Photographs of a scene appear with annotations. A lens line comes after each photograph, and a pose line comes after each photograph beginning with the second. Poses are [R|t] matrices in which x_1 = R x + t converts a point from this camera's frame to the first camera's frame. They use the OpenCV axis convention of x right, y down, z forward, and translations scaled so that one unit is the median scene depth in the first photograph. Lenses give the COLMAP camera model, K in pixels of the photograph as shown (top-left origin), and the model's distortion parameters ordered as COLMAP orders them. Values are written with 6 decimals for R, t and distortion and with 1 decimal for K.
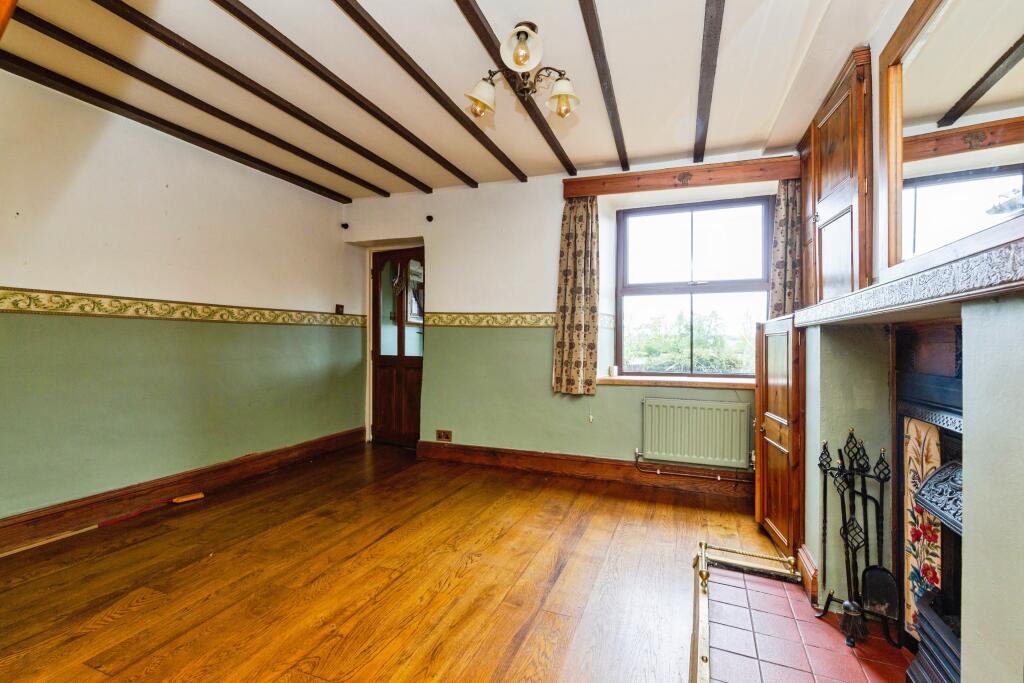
lens RADIAL K [[440.9, 0, 510.9], [0, 440.9, 340.2], [0, 0, 1]] dist [-0.000912, -0.000788]
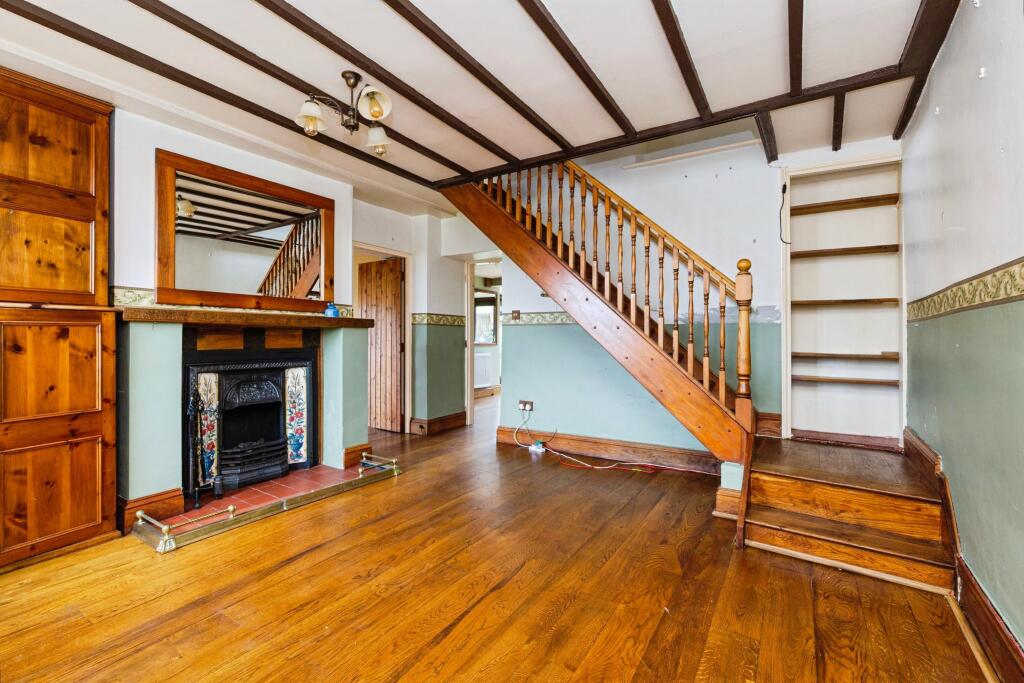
lens RADIAL K [[440.9, 0, 512.3], [0, 440.9, 336.3], [0, 0, 1]] dist [-0.000912, -0.000788]
pose [[-0.981910, -0.009554, 0.189108, -0.581338], [-0.010047, 0.999948, -0.001648, -0.005386], [-0.189082, -0.003518, -0.981955, 1.940164]]
